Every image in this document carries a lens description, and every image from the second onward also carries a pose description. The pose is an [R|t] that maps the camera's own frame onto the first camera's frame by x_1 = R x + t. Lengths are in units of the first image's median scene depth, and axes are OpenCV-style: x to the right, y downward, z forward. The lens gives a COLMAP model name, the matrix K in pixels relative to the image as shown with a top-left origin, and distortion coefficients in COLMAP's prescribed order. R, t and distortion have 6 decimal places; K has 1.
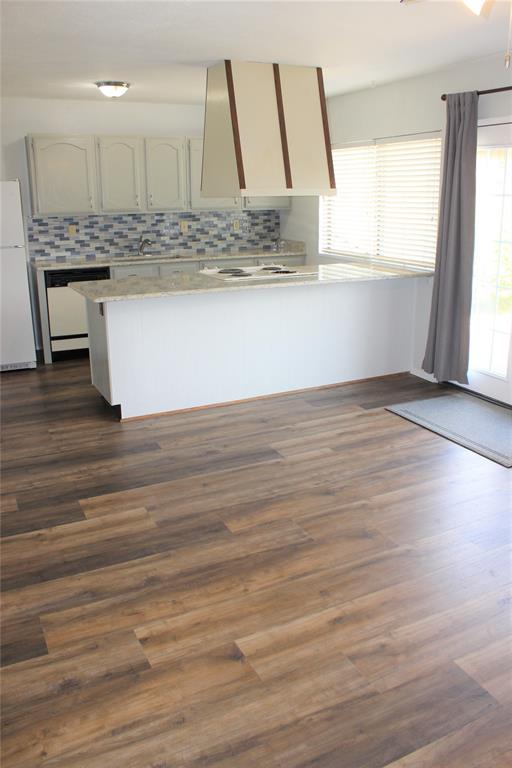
lens RADIAL K [[620.2, 0, 252.4], [0, 620.2, 377.0], [0, 0, 1]] dist [-0.139843, 0.087137]
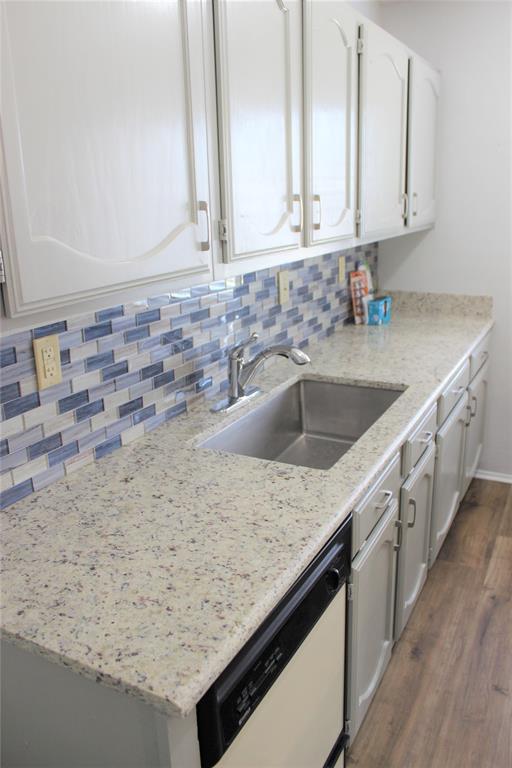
lens RADIAL K [[620.2, 0, 251.9], [0, 620.2, 381.9], [0, 0, 1]] dist [-0.139843, 0.087137]
pose [[0.810918, -0.184042, 0.555465, -0.511389], [0.187494, 0.980926, 0.051289, -0.328113], [-0.554309, 0.062555, 0.829957, 1.107904]]
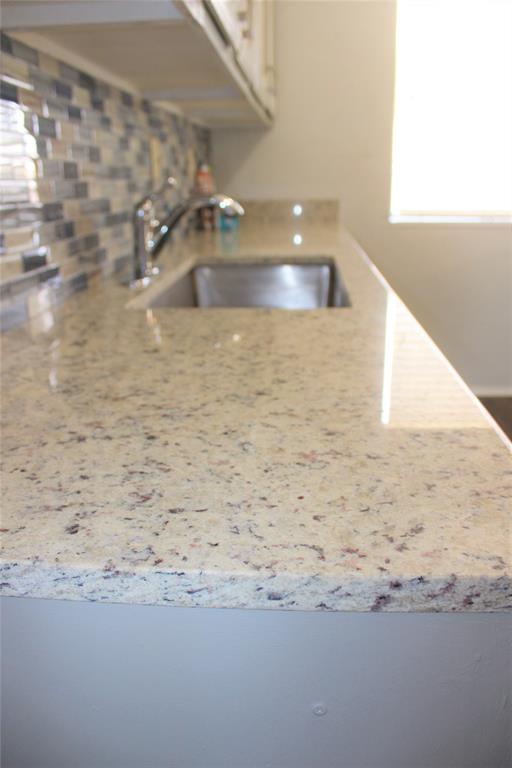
lens RADIAL K [[620.2, 0, 258.0], [0, 620.2, 382.1], [0, 0, 1]] dist [-0.139843, 0.087137]
pose [[0.499956, -0.276896, 0.820593, -0.528223], [0.256623, 0.952324, 0.164996, -0.277825], [-0.827157, 0.128092, 0.547178, 1.269576]]
